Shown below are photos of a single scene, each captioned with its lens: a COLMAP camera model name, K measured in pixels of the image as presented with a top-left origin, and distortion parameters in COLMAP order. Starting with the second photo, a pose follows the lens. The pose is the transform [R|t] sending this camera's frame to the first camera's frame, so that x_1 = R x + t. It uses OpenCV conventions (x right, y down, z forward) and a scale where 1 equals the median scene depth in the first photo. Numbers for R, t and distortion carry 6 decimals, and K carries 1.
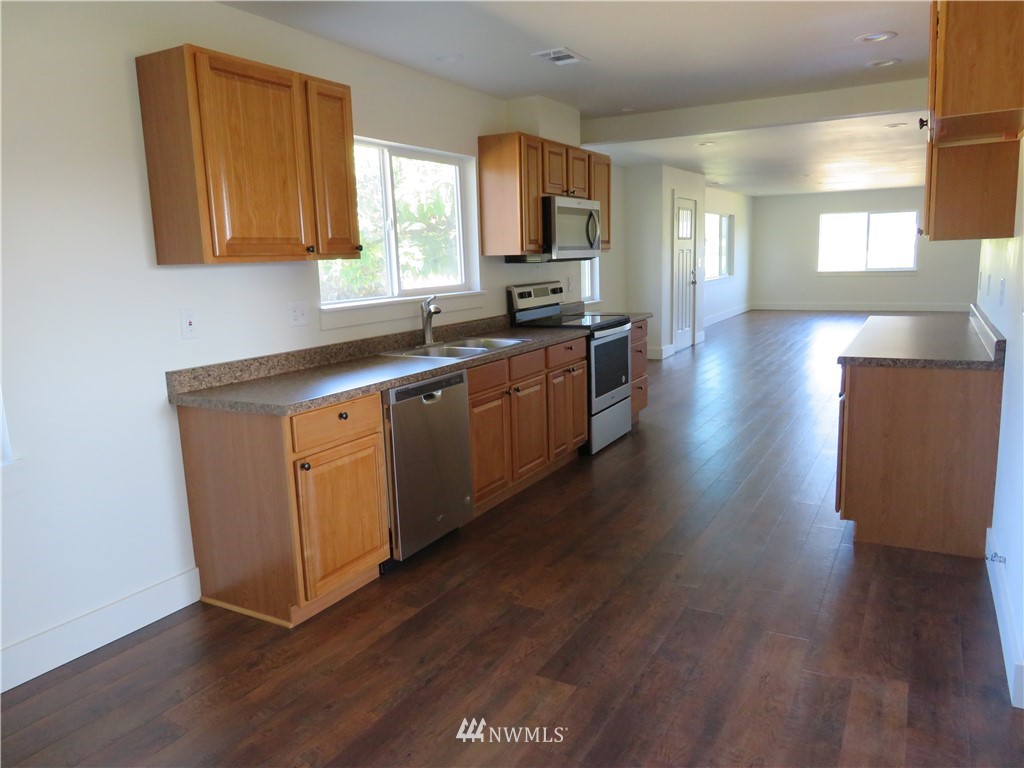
lens RADIAL K [[733.3, 0, 514.7], [0, 733.3, 384.2], [0, 0, 1]] dist [-0.029943, 0.019862]
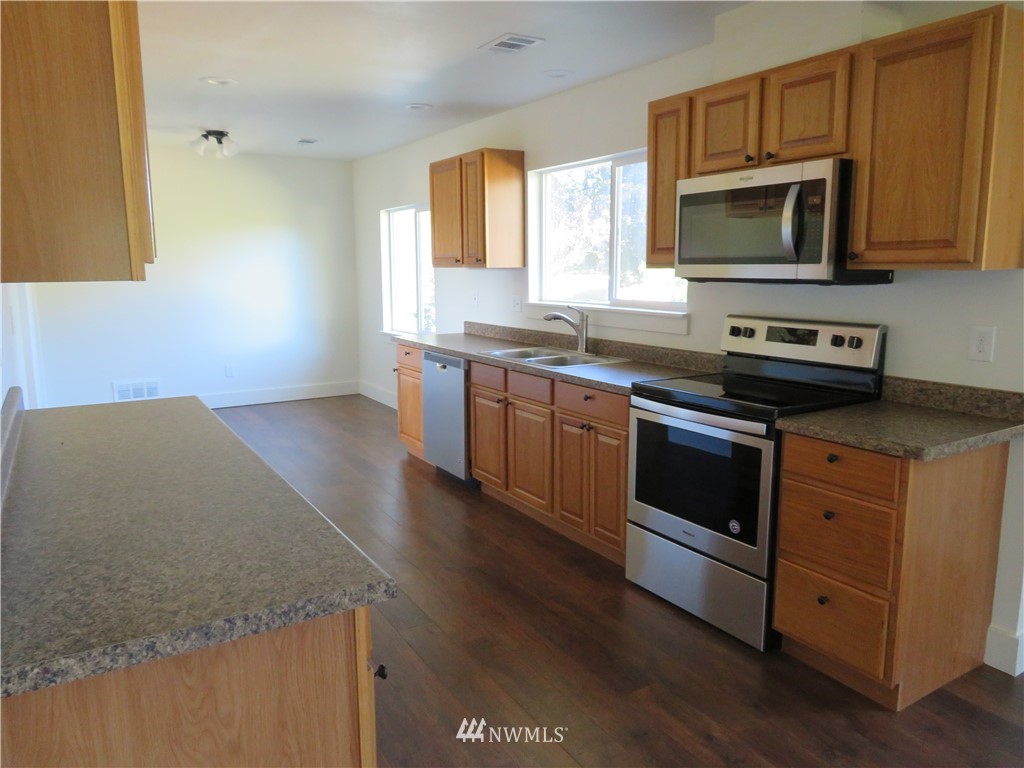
lens RADIAL K [[733.3, 0, 511.4], [0, 733.3, 379.5], [0, 0, 1]] dist [-0.029943, 0.019862]
pose [[-0.492800, 0.169209, -0.853532, 0.740923], [-0.128045, 0.956130, 0.263478, -0.251367], [0.860670, 0.239132, -0.449514, 1.263024]]
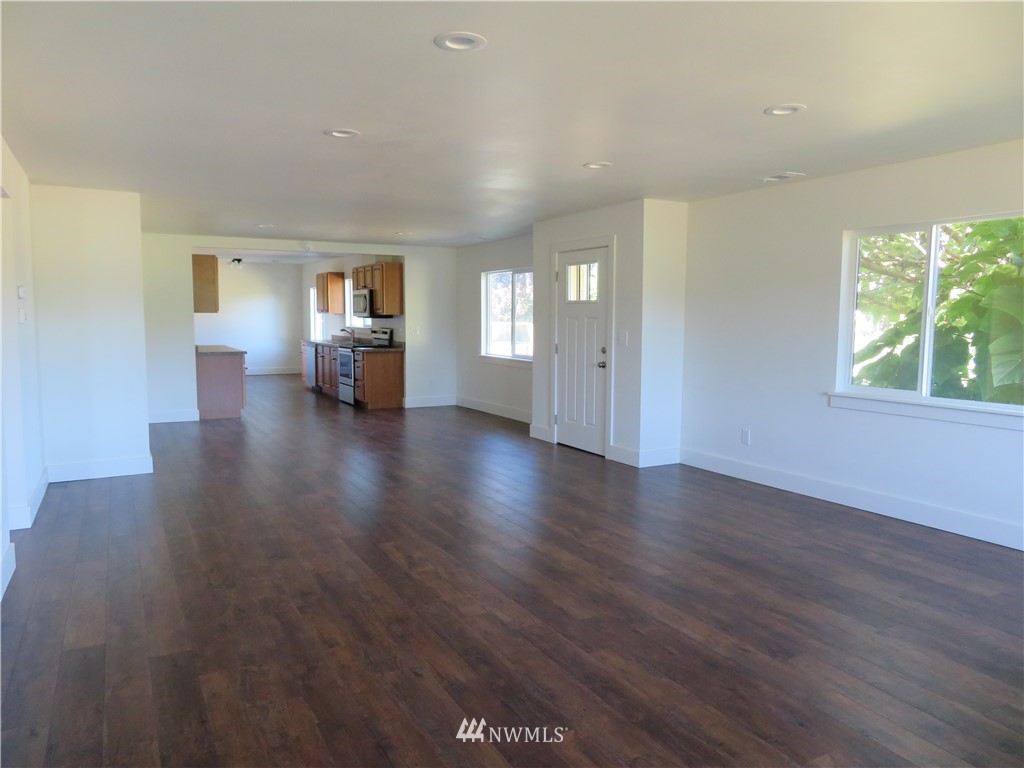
lens RADIAL K [[733.3, 0, 514.8], [0, 733.3, 382.4], [0, 0, 1]] dist [-0.029943, 0.019862]
pose [[-0.526453, 0.112600, -0.842715, 1.924693], [-0.132633, 0.968179, 0.212220, -0.571512], [0.839795, 0.223496, -0.494766, 2.829272]]
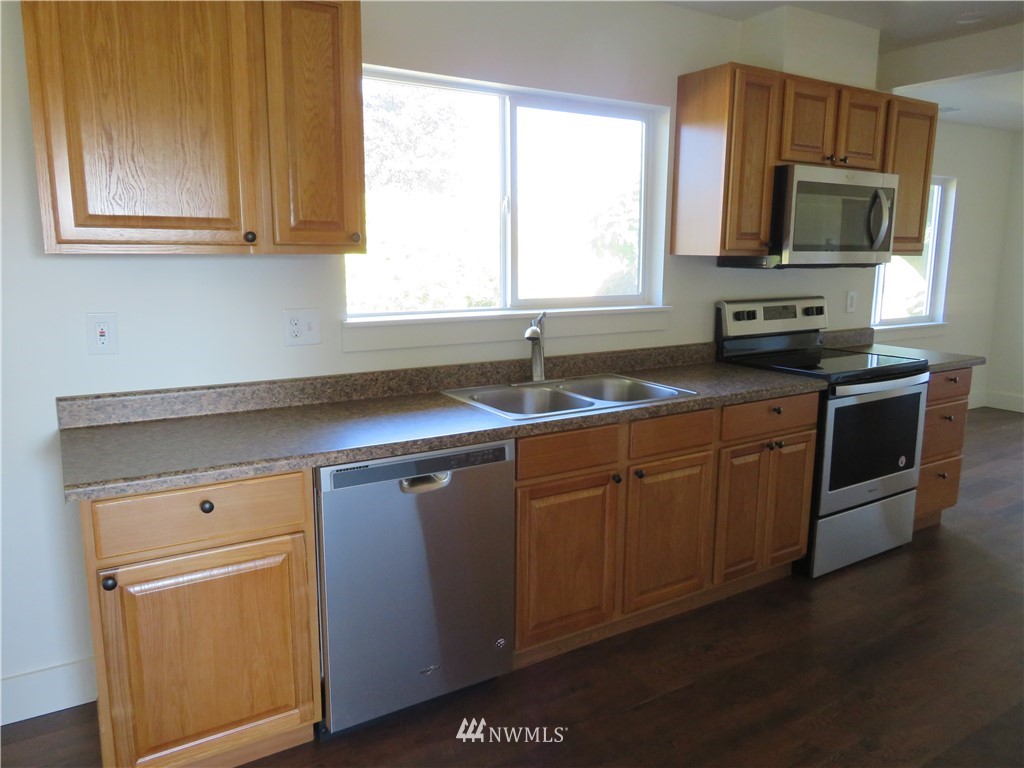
lens RADIAL K [[733.3, 0, 507.8], [0, 733.3, 383.7], [0, 0, 1]] dist [-0.029943, 0.019862]
pose [[0.873825, 0.120461, -0.471083, 0.164646], [-0.114631, 0.992555, 0.041174, -0.070483], [0.472536, 0.018022, 0.881127, 0.350860]]
